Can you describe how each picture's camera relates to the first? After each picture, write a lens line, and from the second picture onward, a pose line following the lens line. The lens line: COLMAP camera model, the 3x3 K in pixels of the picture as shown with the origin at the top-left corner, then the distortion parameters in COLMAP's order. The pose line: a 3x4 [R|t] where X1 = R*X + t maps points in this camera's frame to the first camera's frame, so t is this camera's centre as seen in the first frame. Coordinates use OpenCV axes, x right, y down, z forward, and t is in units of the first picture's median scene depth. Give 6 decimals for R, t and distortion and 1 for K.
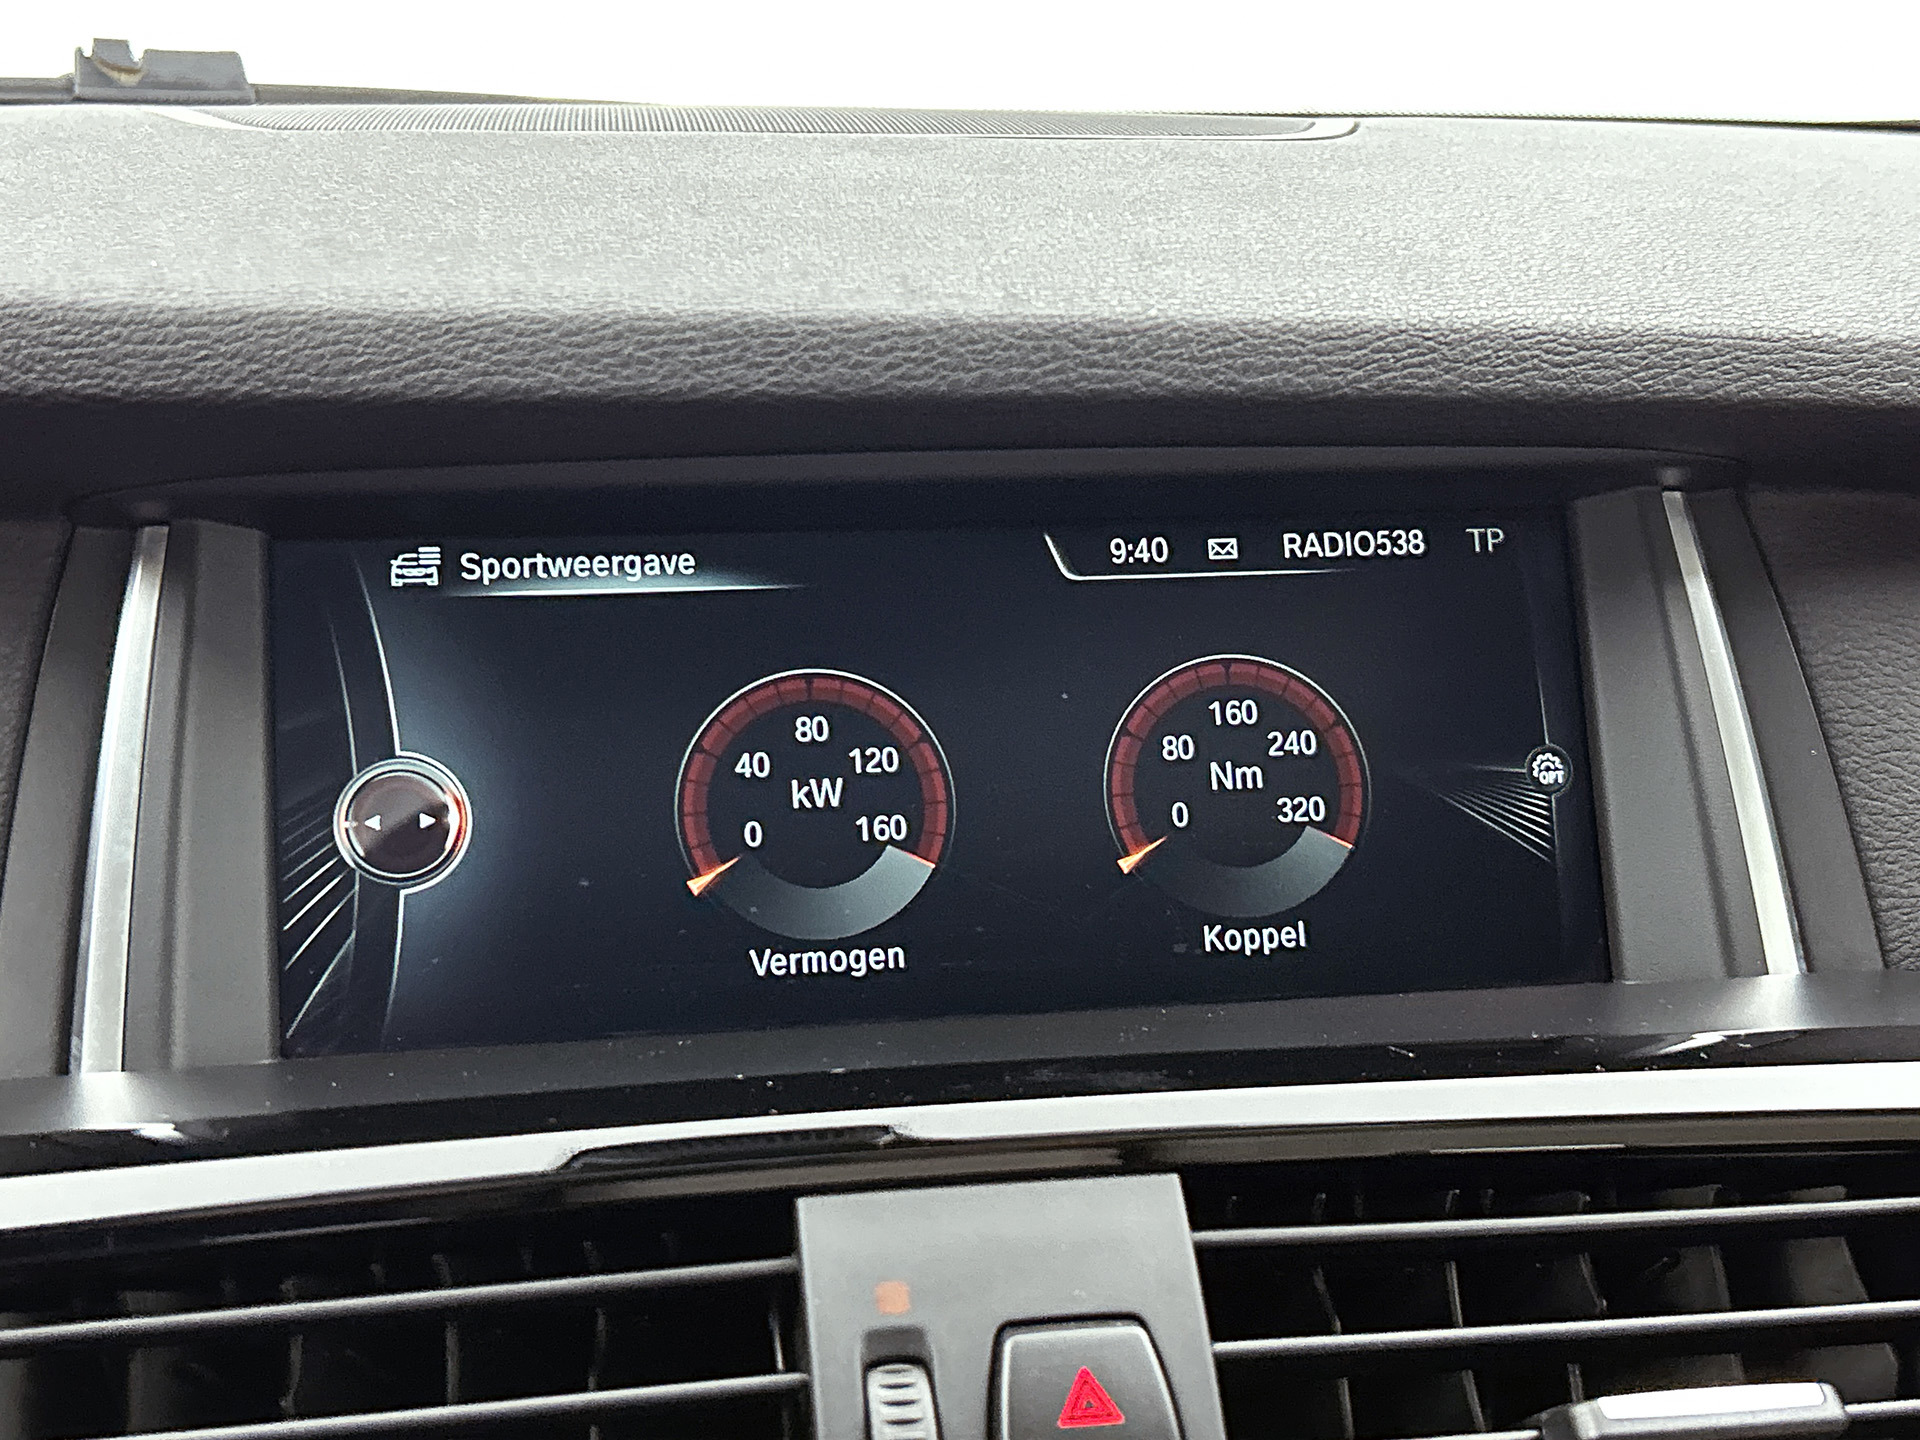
lens RADIAL K [[2455.5, 0, 955.7], [0, 2455.5, 720.1], [0, 0, 1]] dist [0.078716, 0.000000]
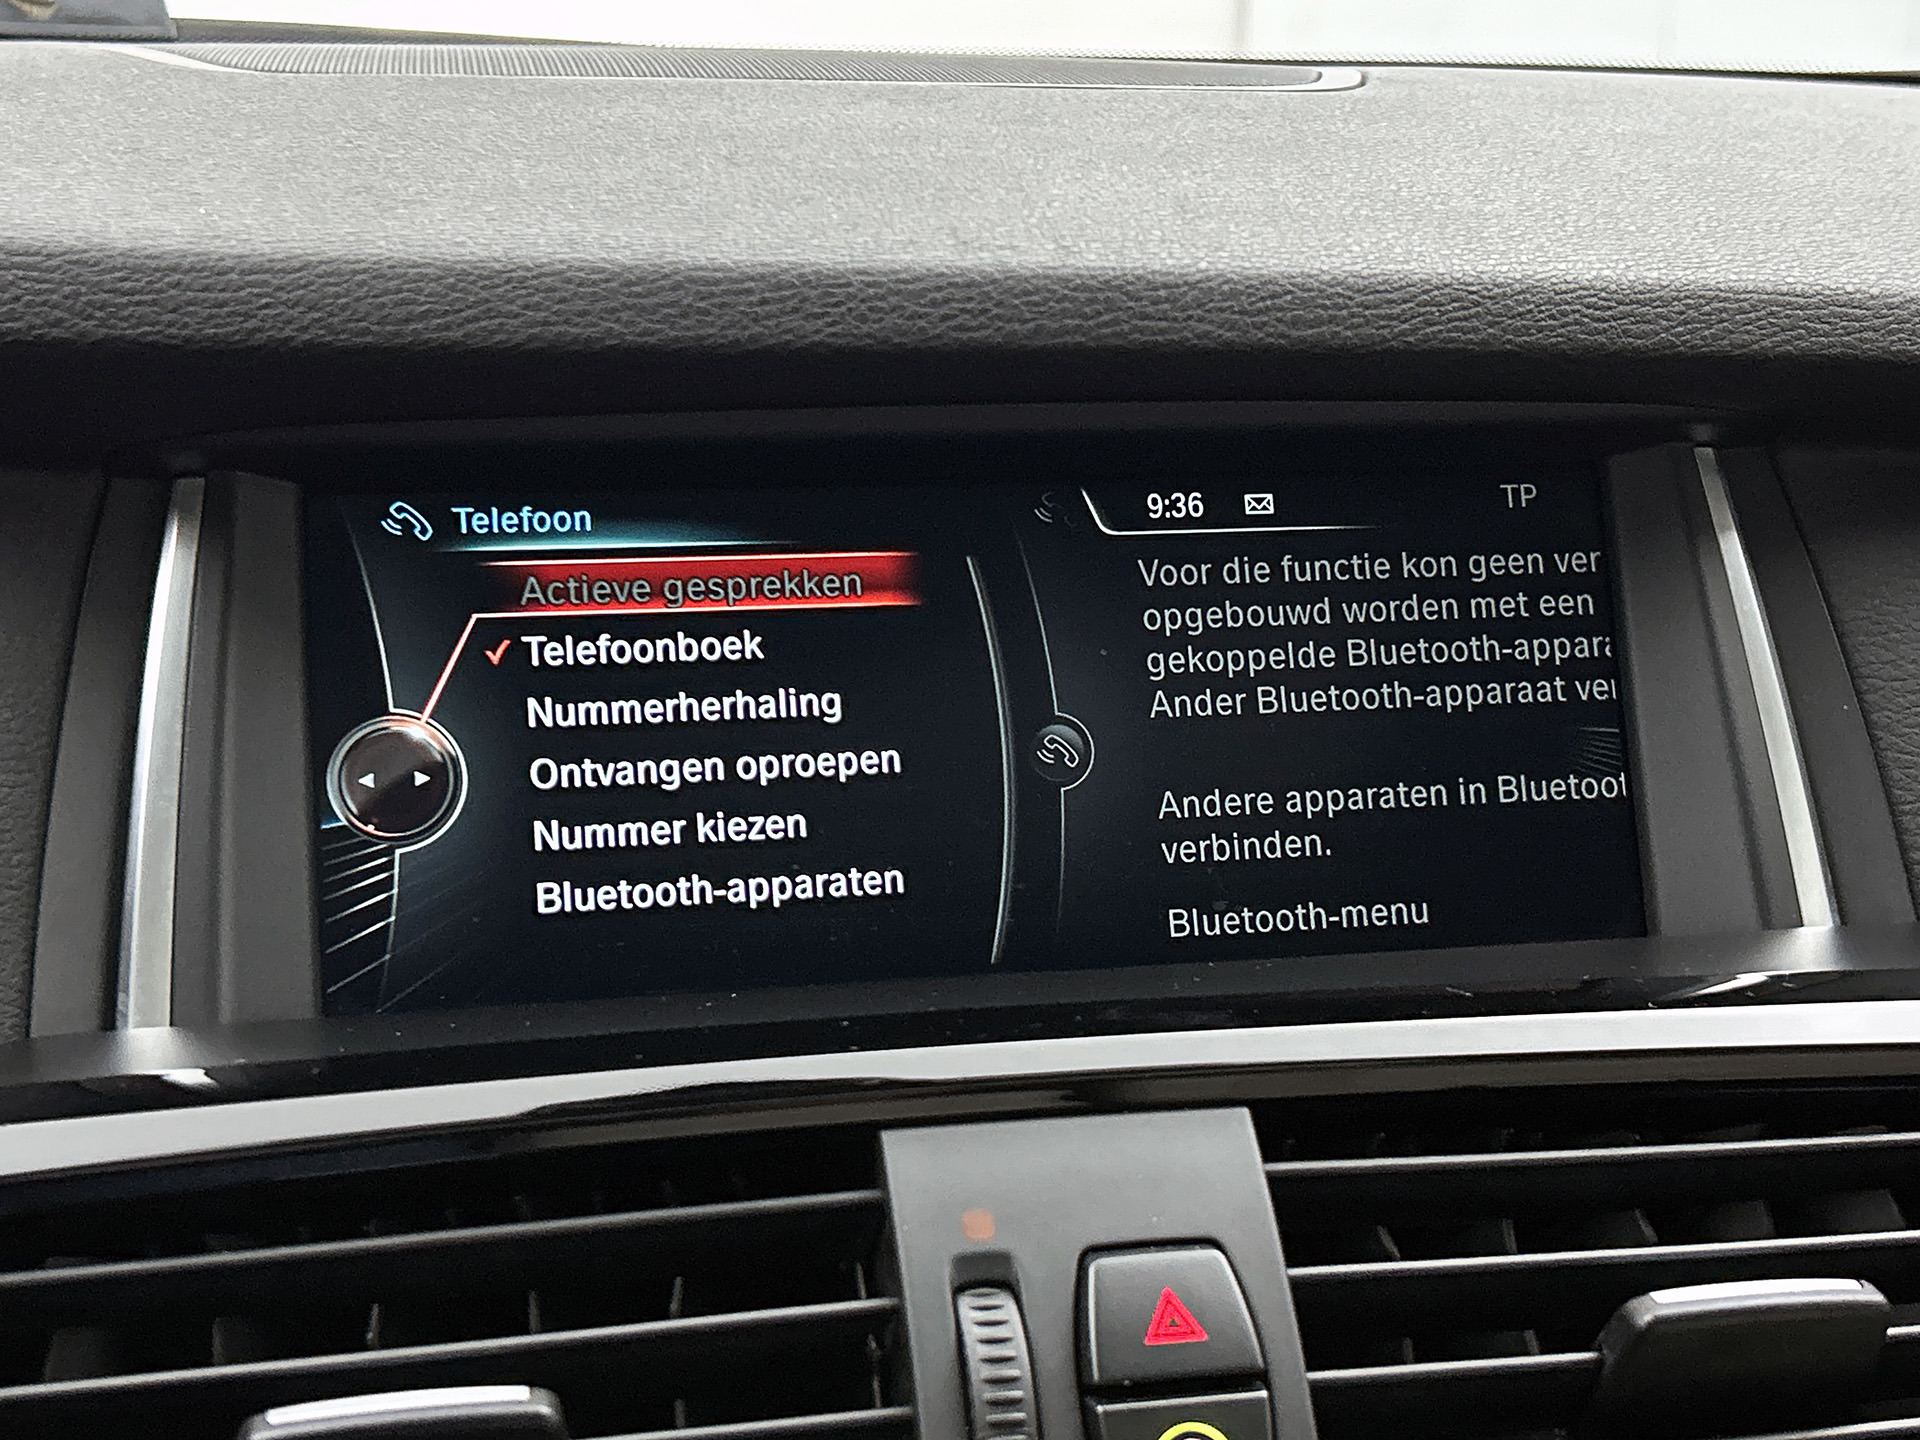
lens RADIAL K [[2773.9, 0, 968.2], [0, 2773.9, 710.5], [0, 0, 1]] dist [0.097718, 0.000000]
pose [[0.998857, -0.002574, 0.047731, -0.068837], [0.002949, 0.999965, -0.007787, 0.024260], [-0.047709, 0.007919, 0.998830, -0.126677]]
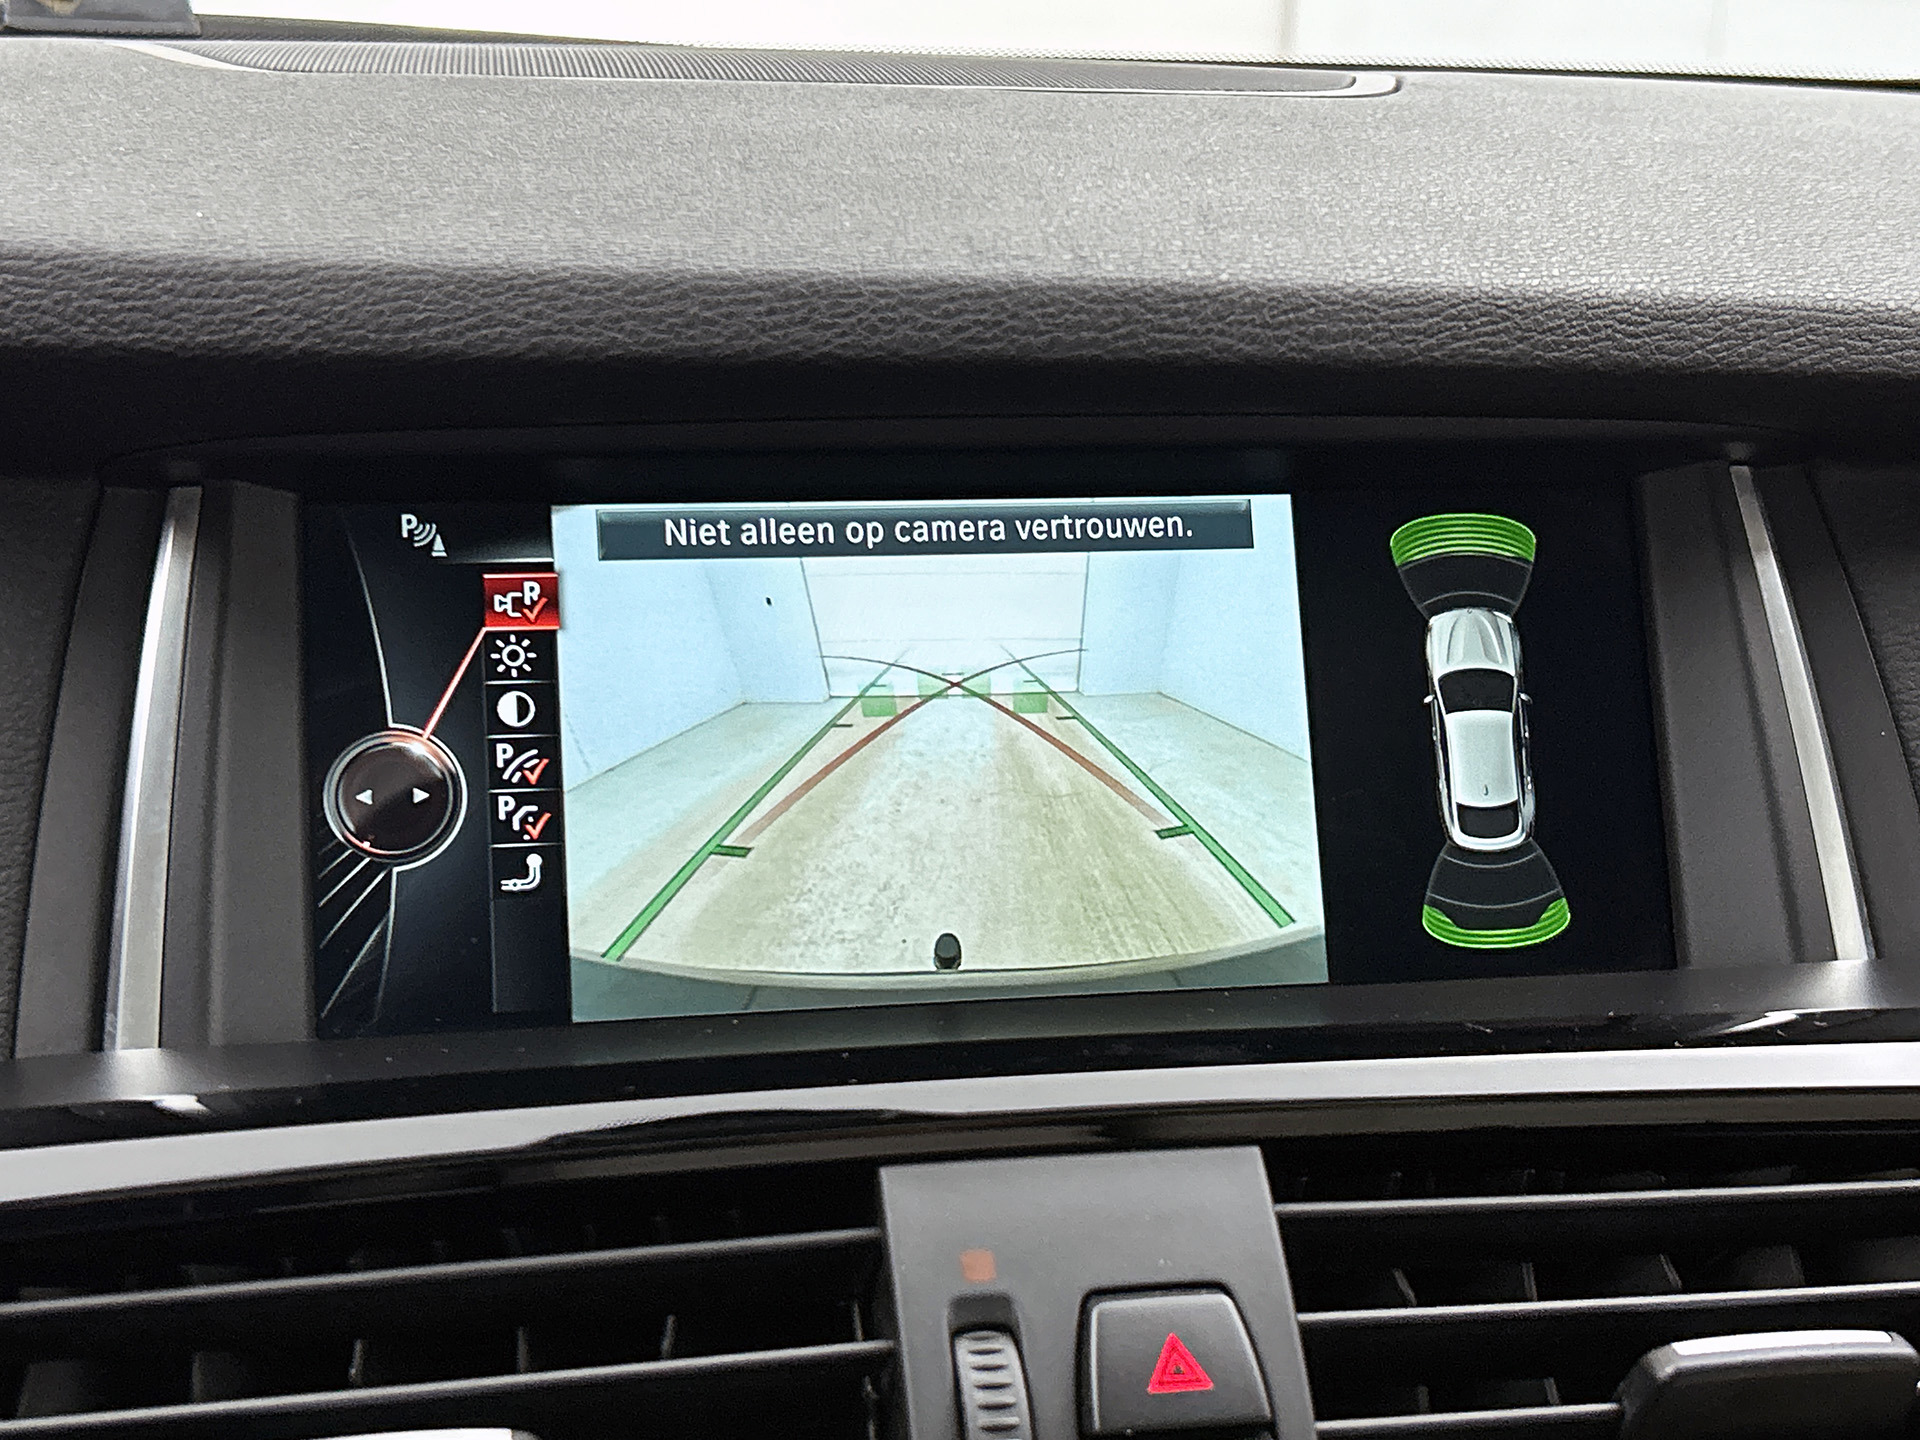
lens RADIAL K [[2773.9, 0, 977.9], [0, 2773.9, 713.8], [0, 0, 1]] dist [0.097718, 0.000000]
pose [[0.999353, 0.006495, 0.035386, -0.054591], [-0.006289, 0.999963, -0.005937, 0.015049], [-0.035423, 0.005711, 0.999356, -0.100118]]
